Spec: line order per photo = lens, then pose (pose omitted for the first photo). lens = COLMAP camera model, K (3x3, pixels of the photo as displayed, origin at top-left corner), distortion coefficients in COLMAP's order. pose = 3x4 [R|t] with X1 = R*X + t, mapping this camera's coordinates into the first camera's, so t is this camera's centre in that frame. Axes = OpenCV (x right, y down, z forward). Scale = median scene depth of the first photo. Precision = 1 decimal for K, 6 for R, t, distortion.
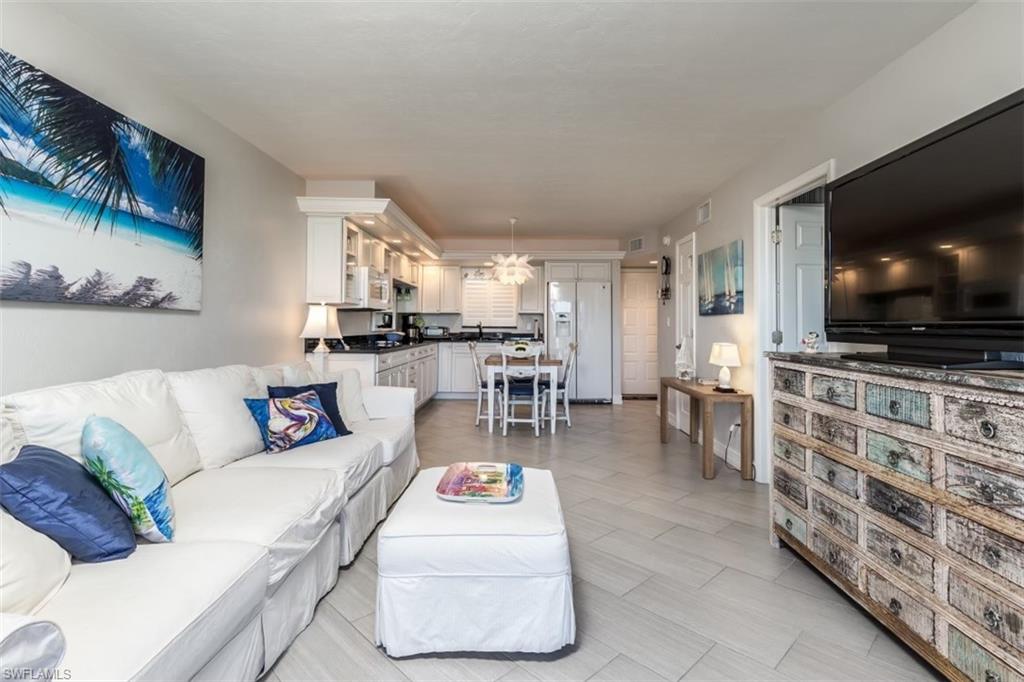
lens RADIAL K [[510.1, 0, 512.6], [0, 510.1, 333.7], [0, 0, 1]] dist [0.000887, -0.000785]
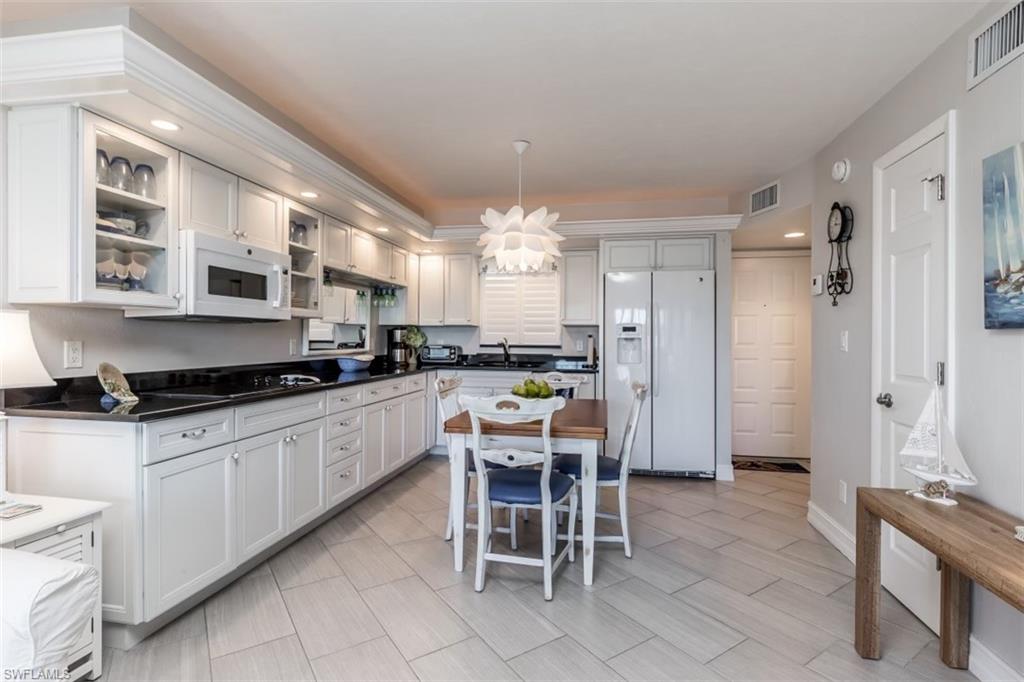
lens RADIAL K [[526.9, 0, 512.8], [0, 526.9, 346.9], [0, 0, 1]] dist [0.013343, -0.000121]
pose [[0.987209, 0.002503, -0.159414, 0.060229], [-0.002466, 0.999997, 0.000432, -0.013588], [0.159414, -0.000033, 0.987212, 0.354344]]
